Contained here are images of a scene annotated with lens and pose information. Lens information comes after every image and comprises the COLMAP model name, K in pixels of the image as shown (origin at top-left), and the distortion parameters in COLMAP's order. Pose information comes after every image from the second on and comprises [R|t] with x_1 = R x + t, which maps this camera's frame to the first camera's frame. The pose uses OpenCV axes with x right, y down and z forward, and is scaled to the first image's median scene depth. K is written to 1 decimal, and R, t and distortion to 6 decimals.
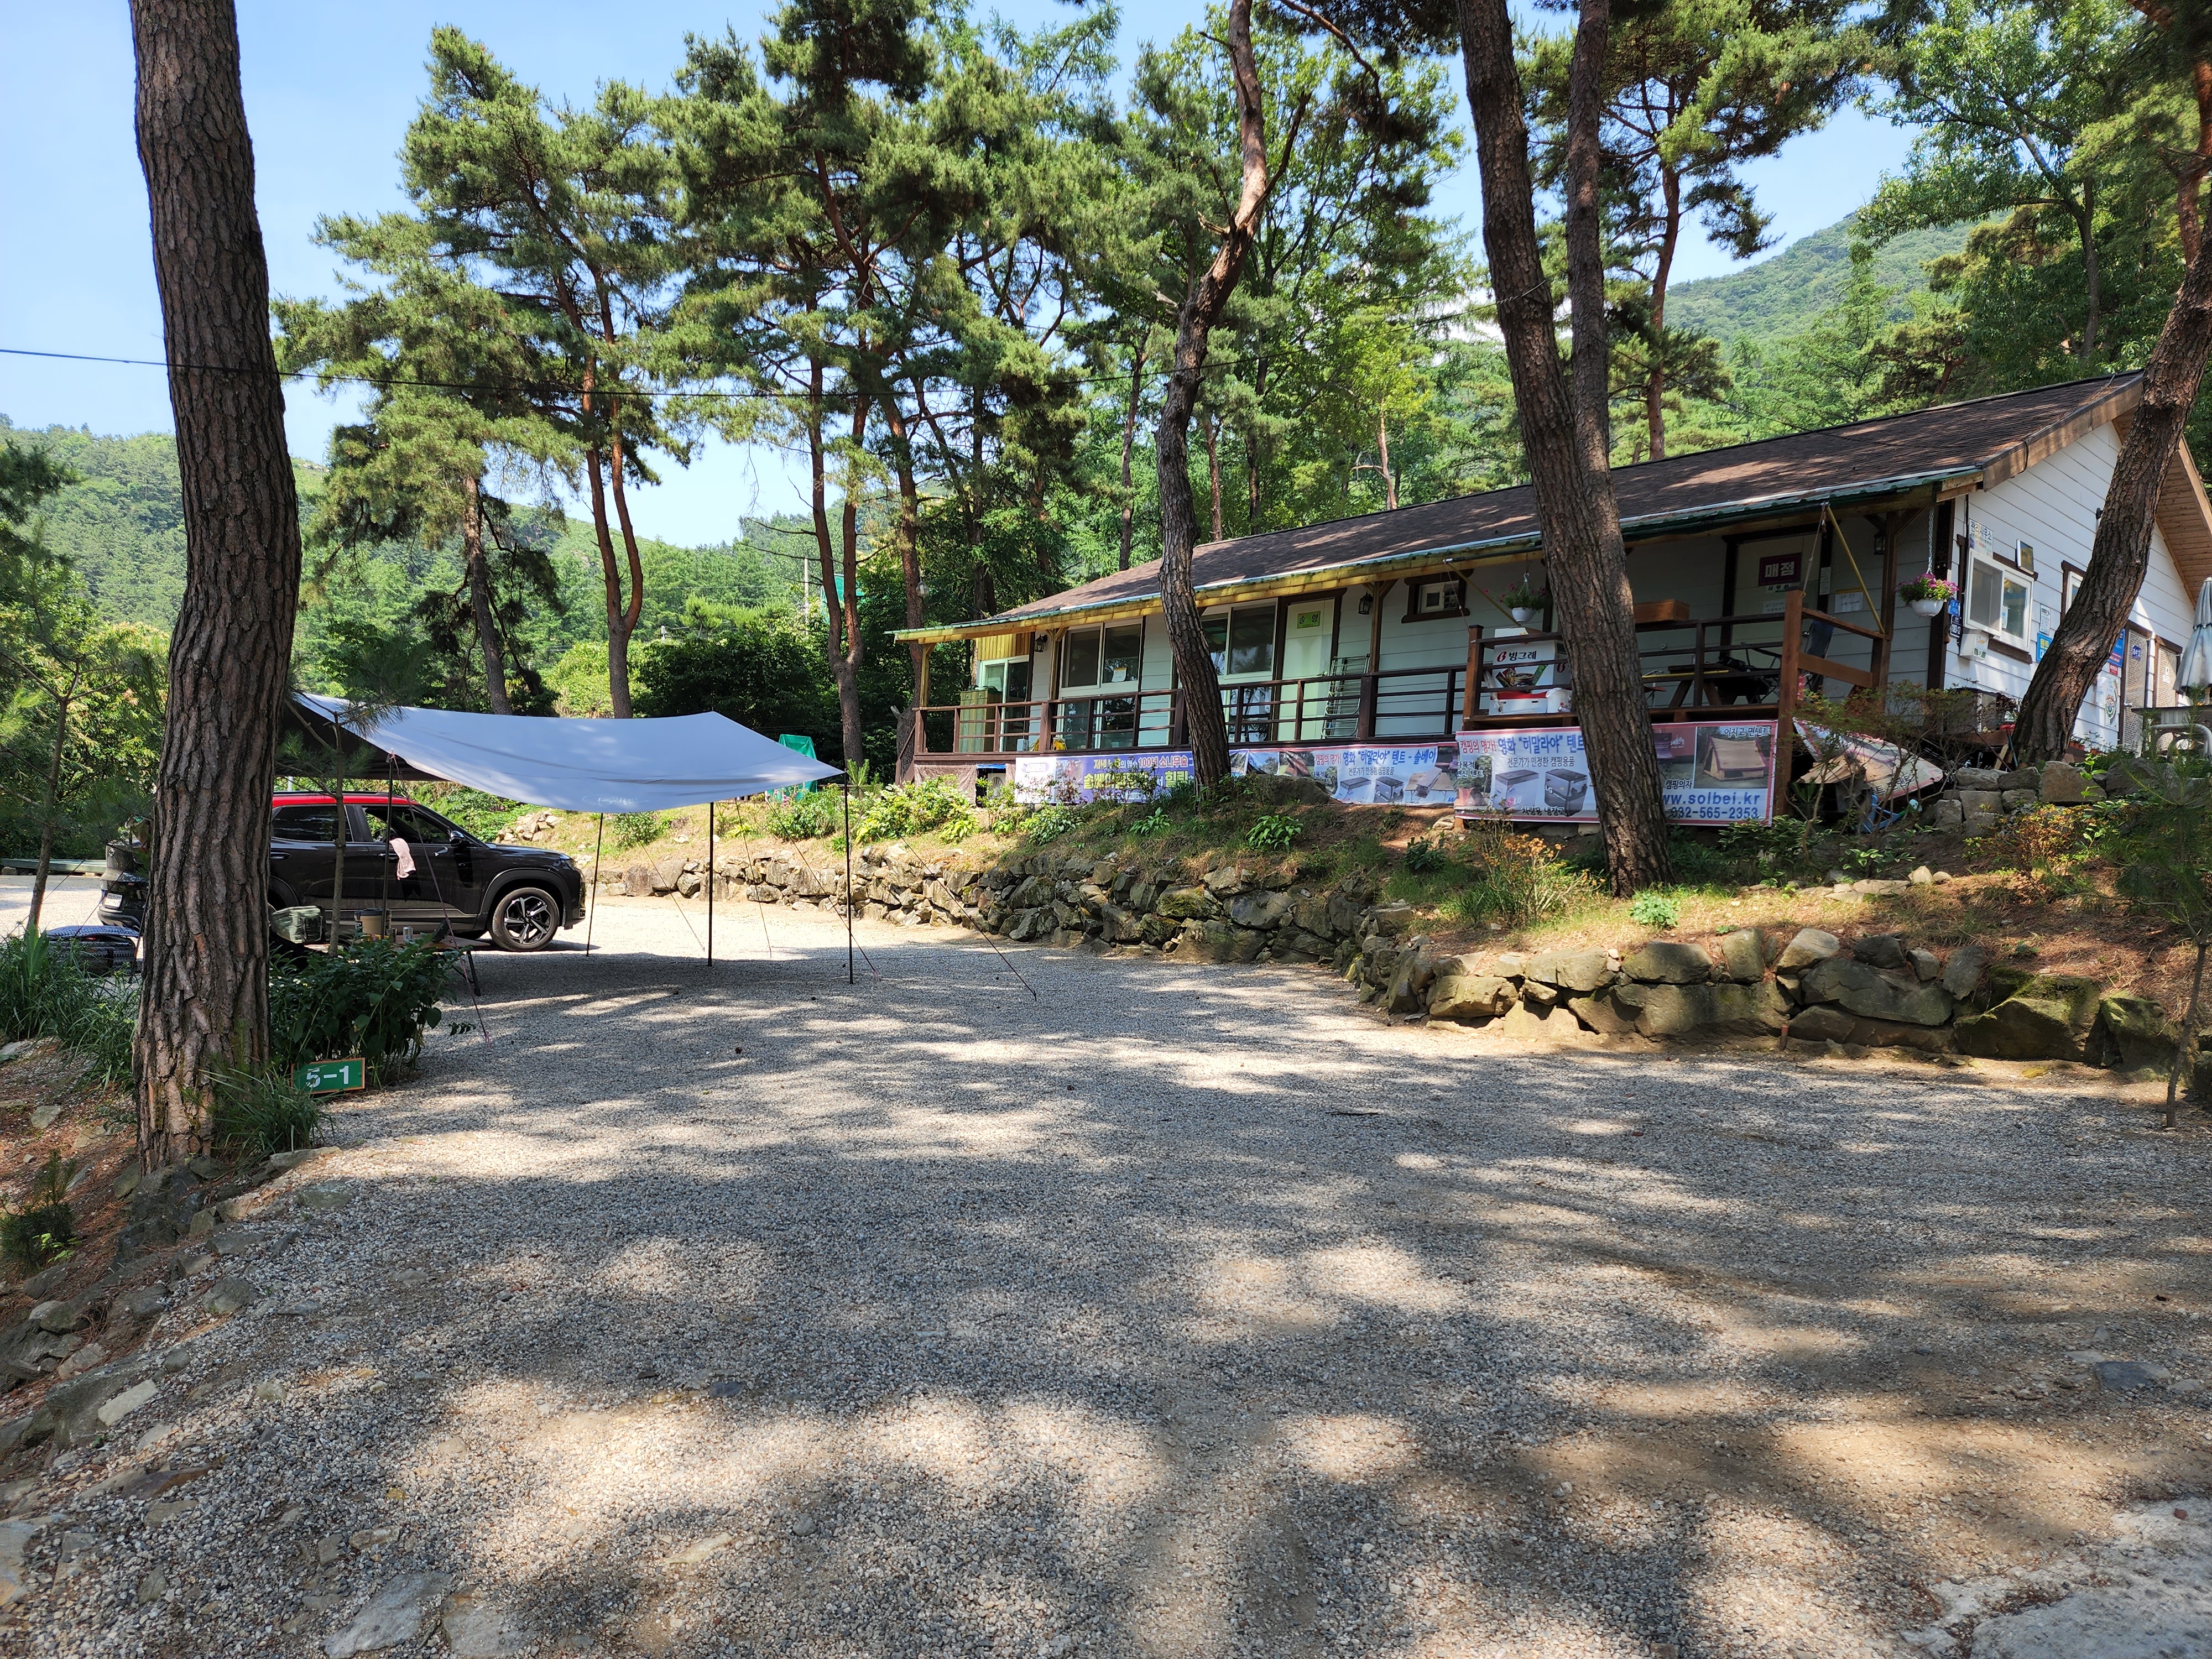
lens RADIAL K [[1490.0, 0, 1066.0], [0, 1490.0, 838.6], [0, 0, 1]] dist [0.039046, -0.035144]
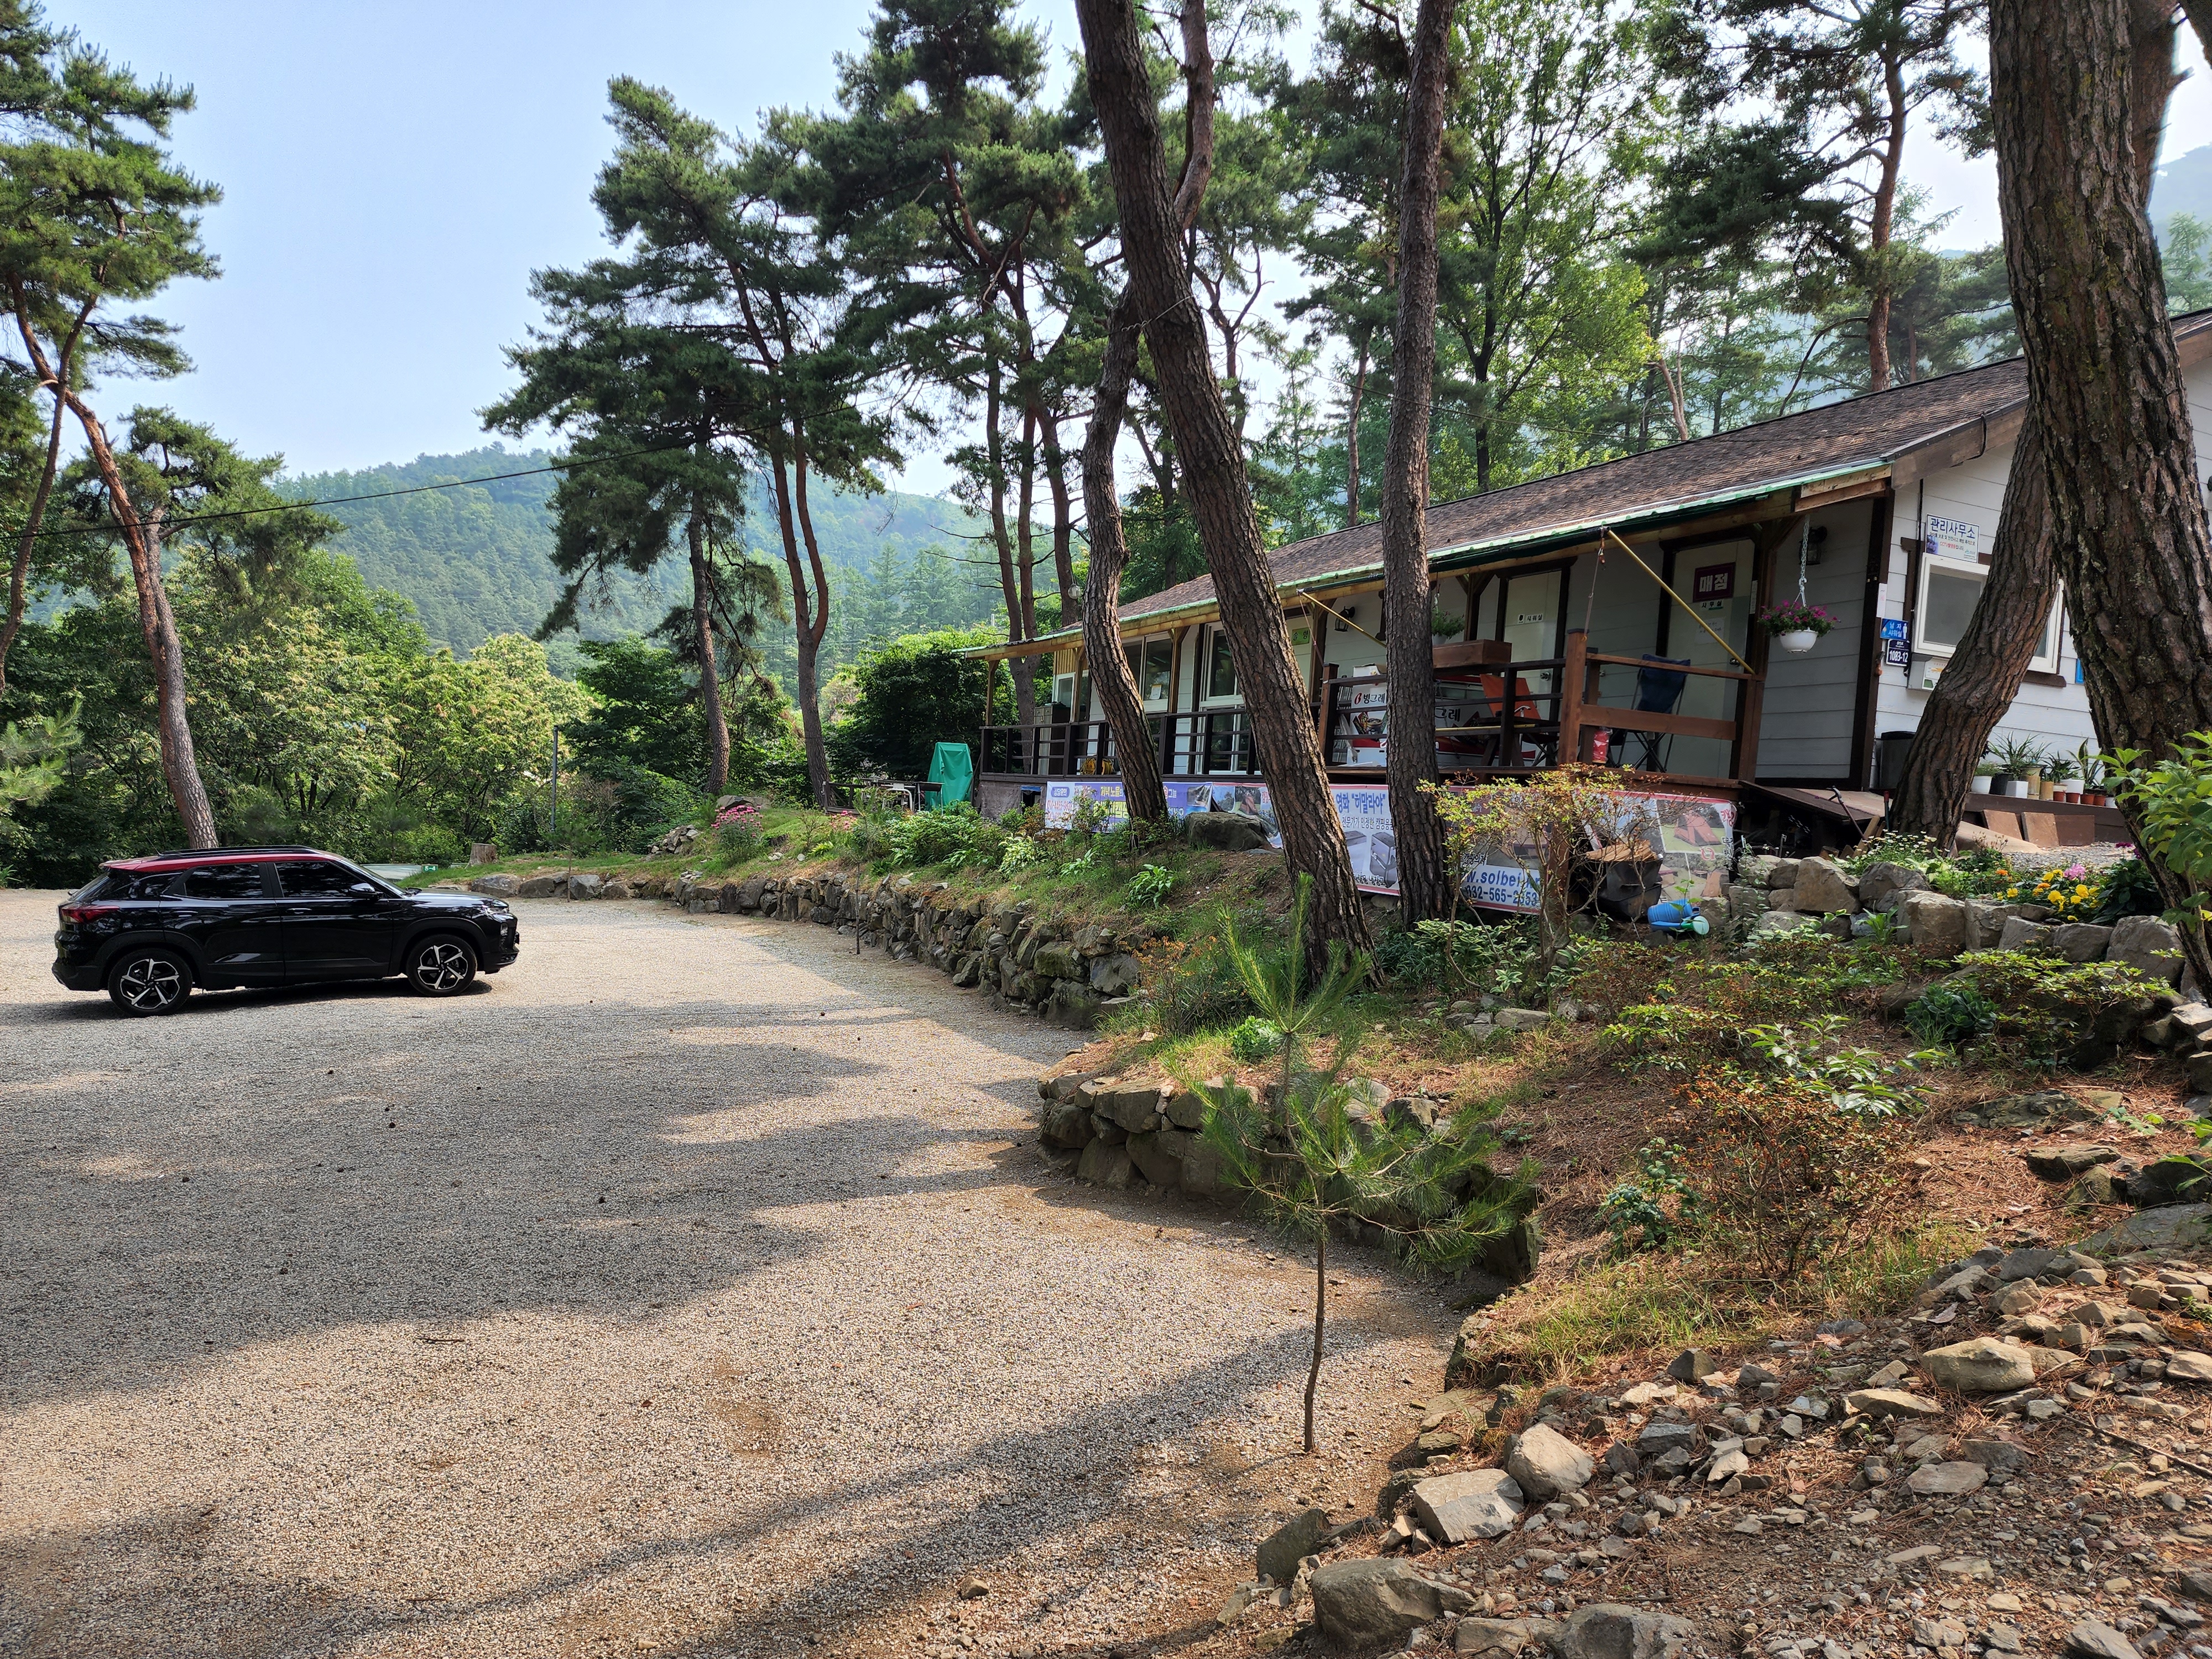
lens RADIAL K [[1490.0, 0, 1066.0], [0, 1490.0, 838.6], [0, 0, 1]] dist [0.039046, -0.035144]
pose [[0.964038, 0.000883, -0.265761, 0.218034], [0.005336, 0.999729, 0.022677, -0.036198], [0.265709, -0.023279, 0.963772, 0.064519]]
